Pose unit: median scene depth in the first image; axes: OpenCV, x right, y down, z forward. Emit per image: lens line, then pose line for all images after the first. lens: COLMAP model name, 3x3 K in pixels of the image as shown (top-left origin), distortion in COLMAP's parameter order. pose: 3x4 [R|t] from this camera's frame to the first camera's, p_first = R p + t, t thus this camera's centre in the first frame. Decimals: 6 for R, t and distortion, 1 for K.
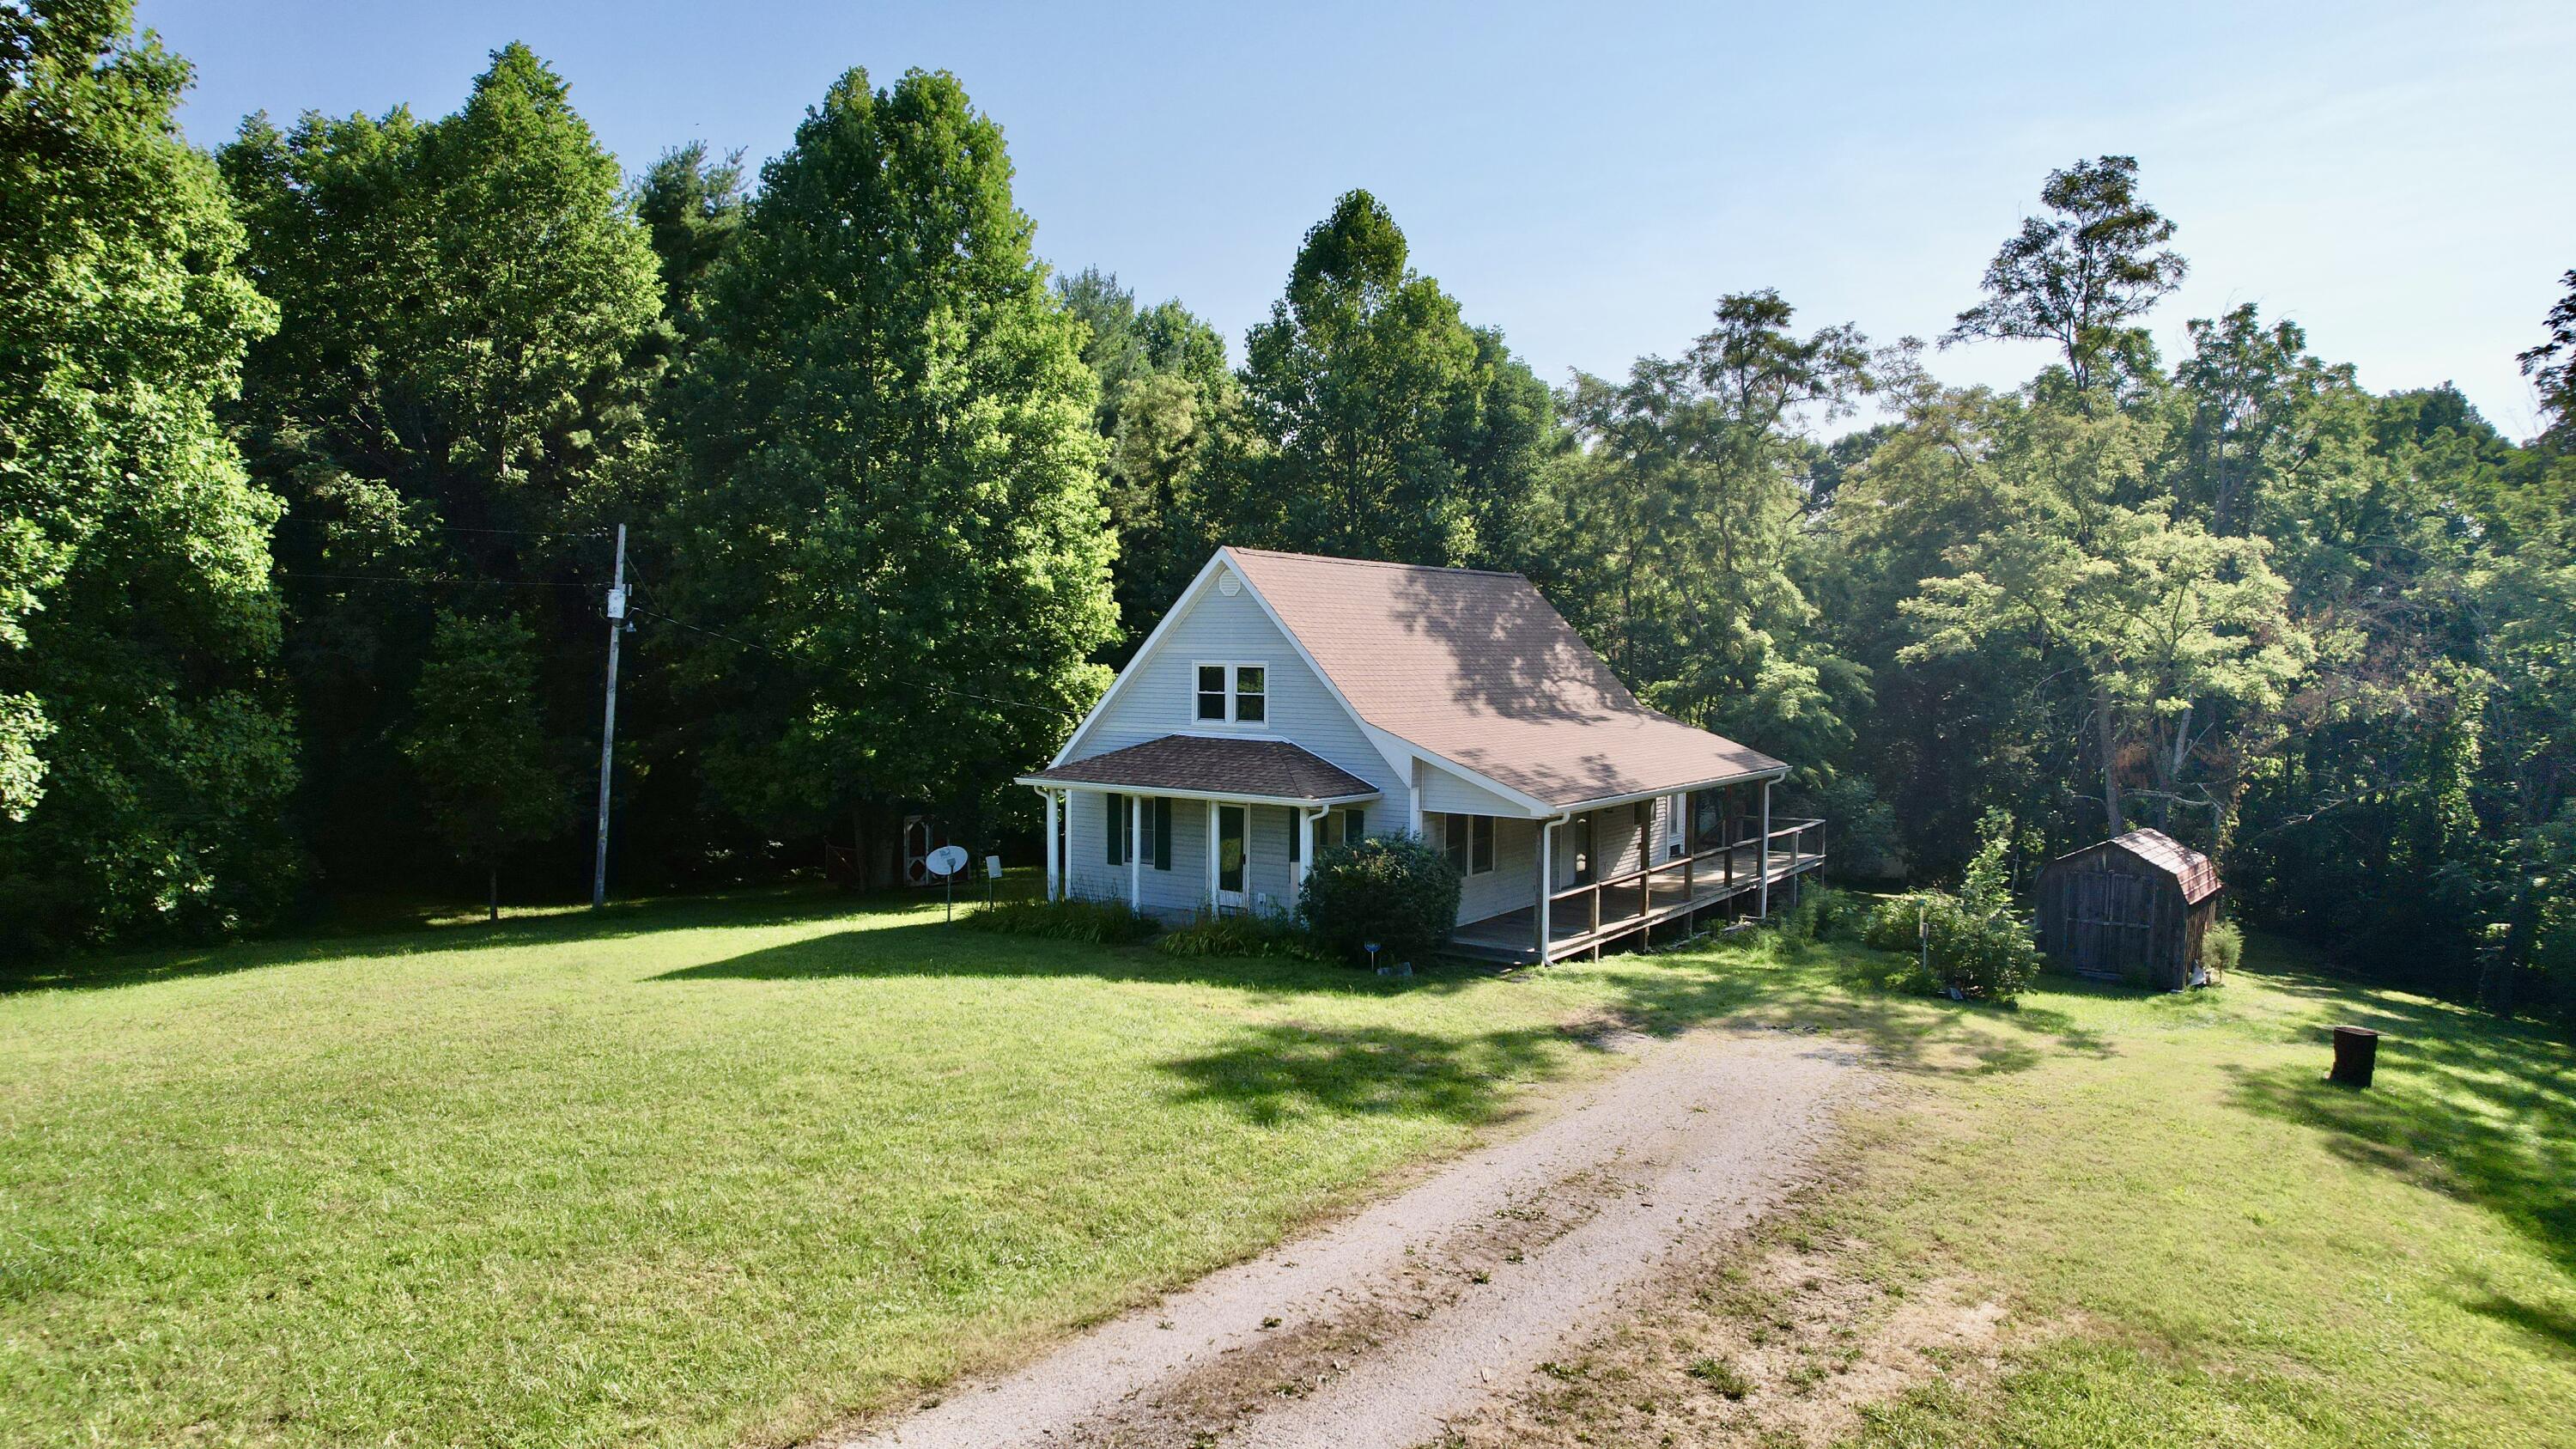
lens RADIAL K [[1656.1, 0, 1295.2], [0, 1656.1, 726.4], [0, 0, 1]] dist [0.000787, 0.001966]
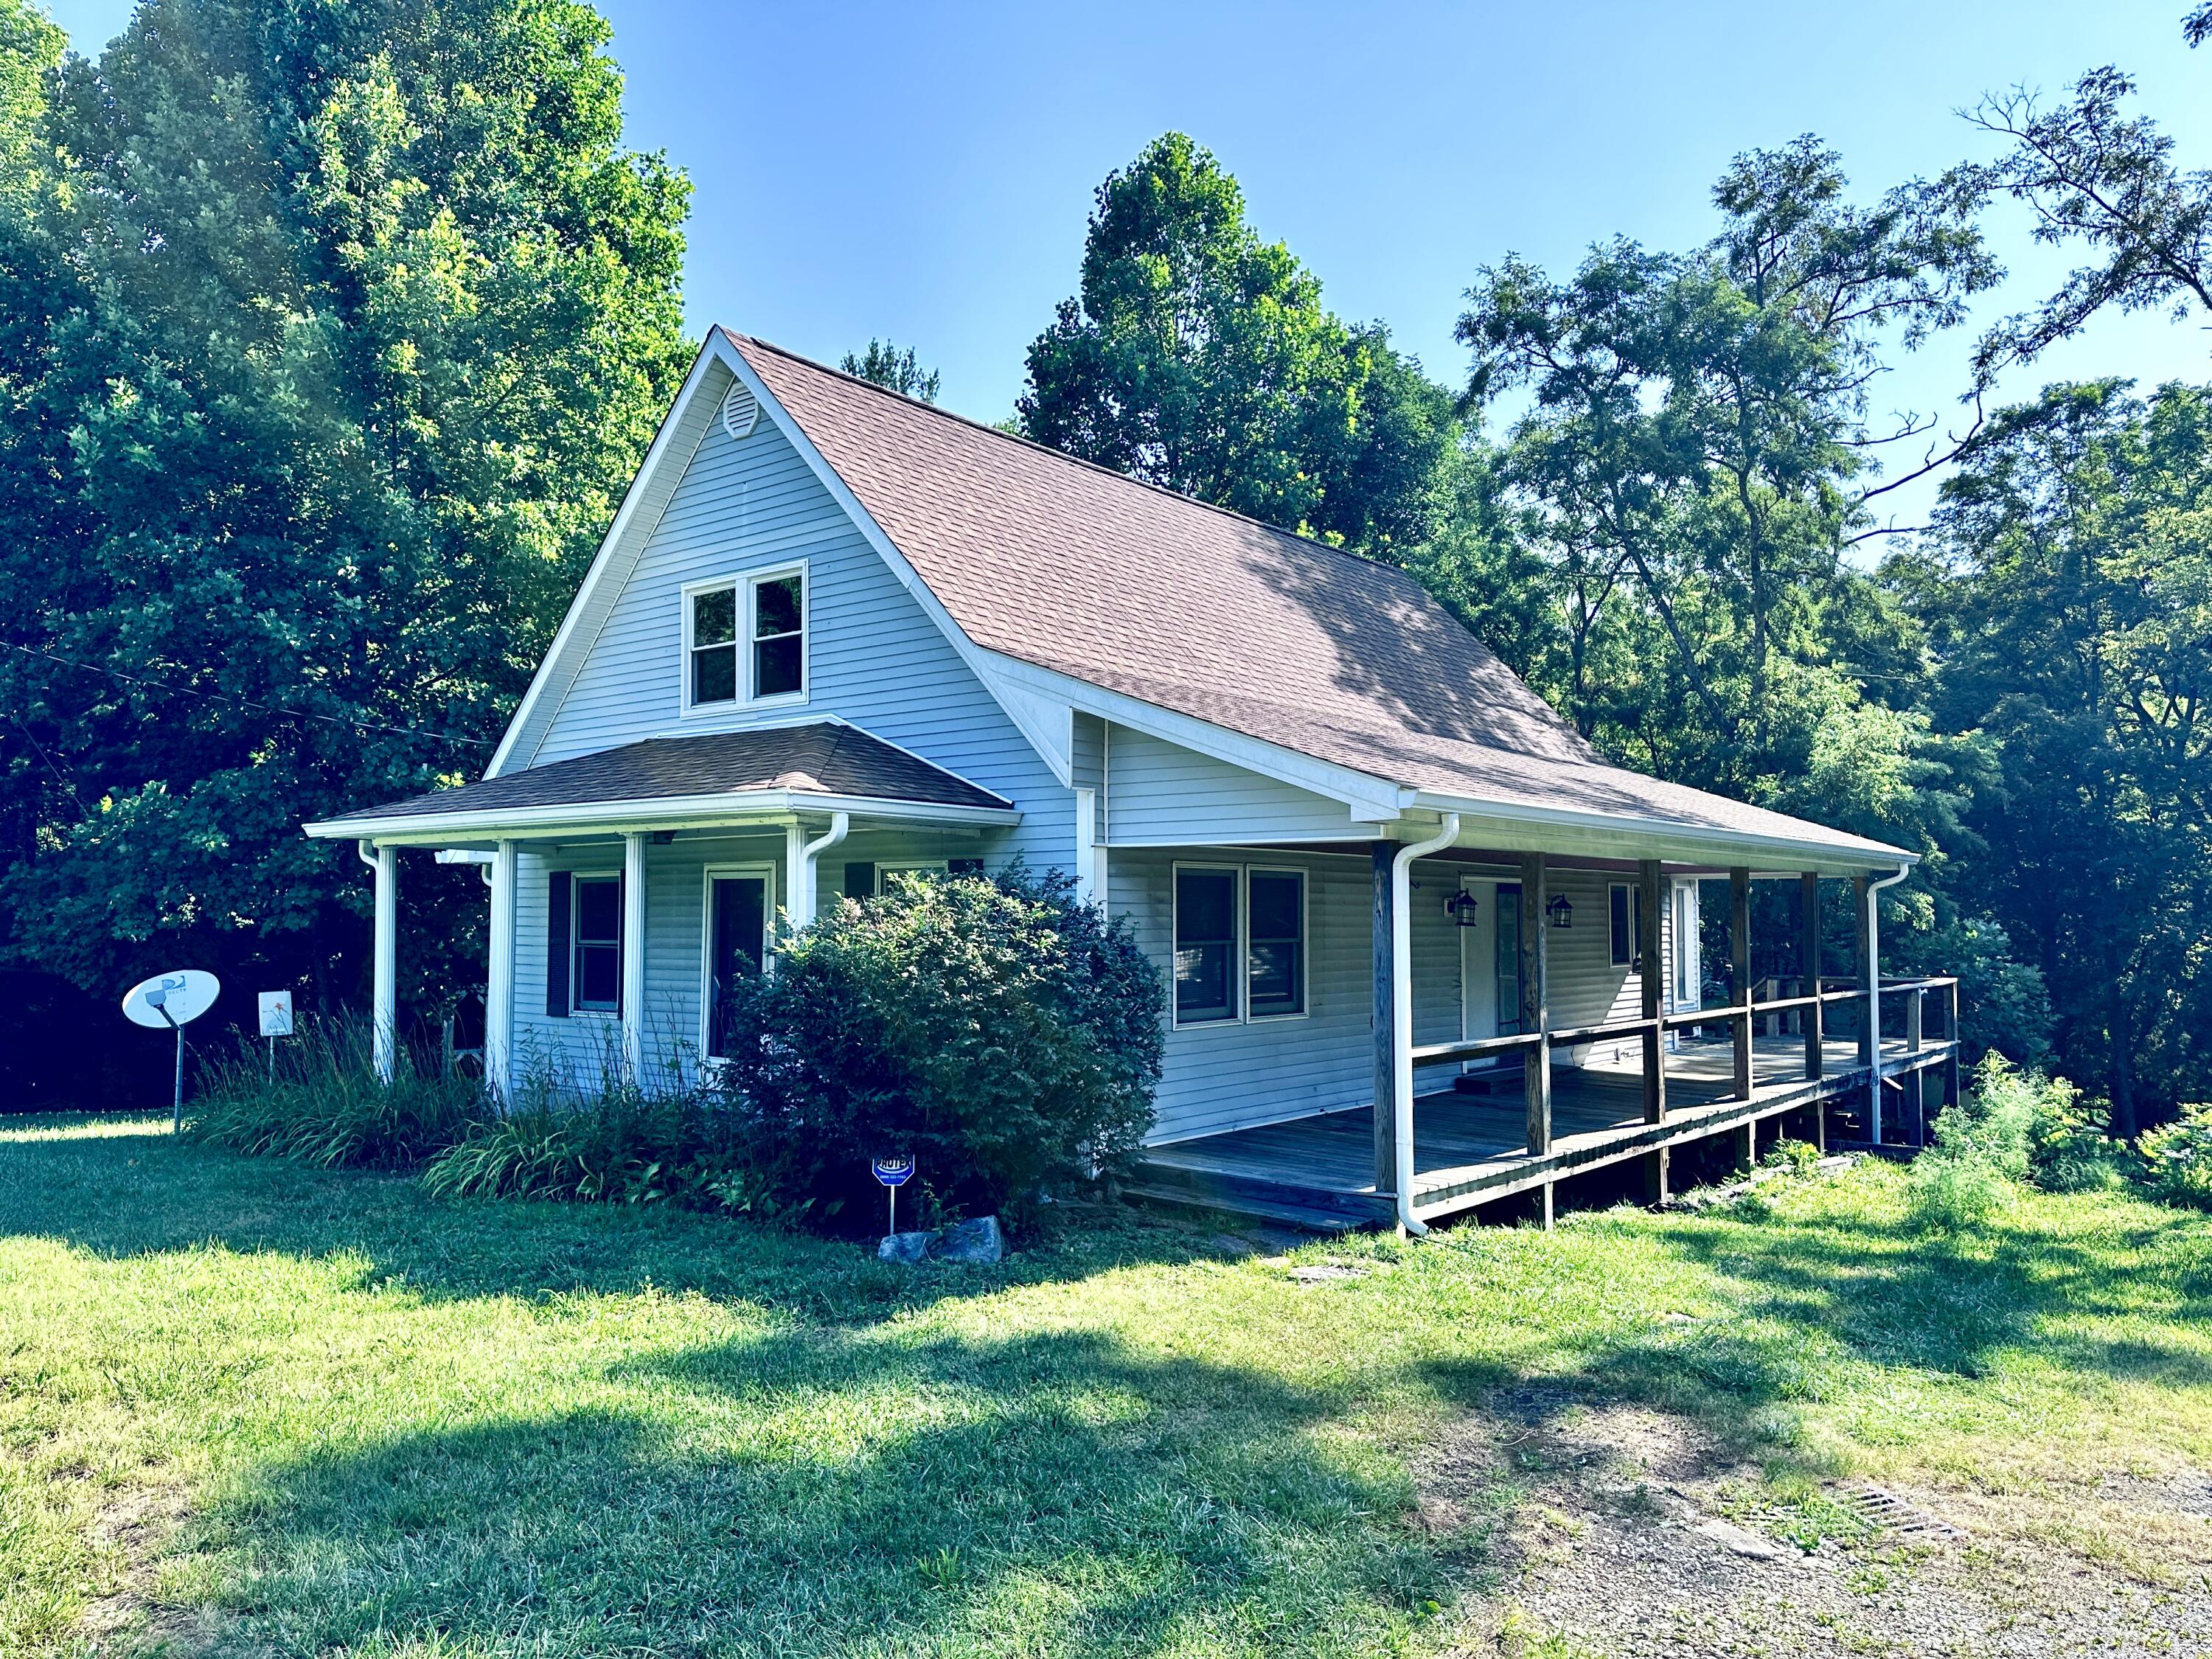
lens RADIAL K [[1563.4, 0, 1096.8], [0, 1563.4, 829.7], [0, 0, 1]] dist [0.046479, 0.000660]
pose [[0.995311, -0.011166, -0.096082, 0.103823], [0.001012, 0.994462, -0.105089, 0.081088], [0.096723, 0.104499, 0.989810, 0.565107]]
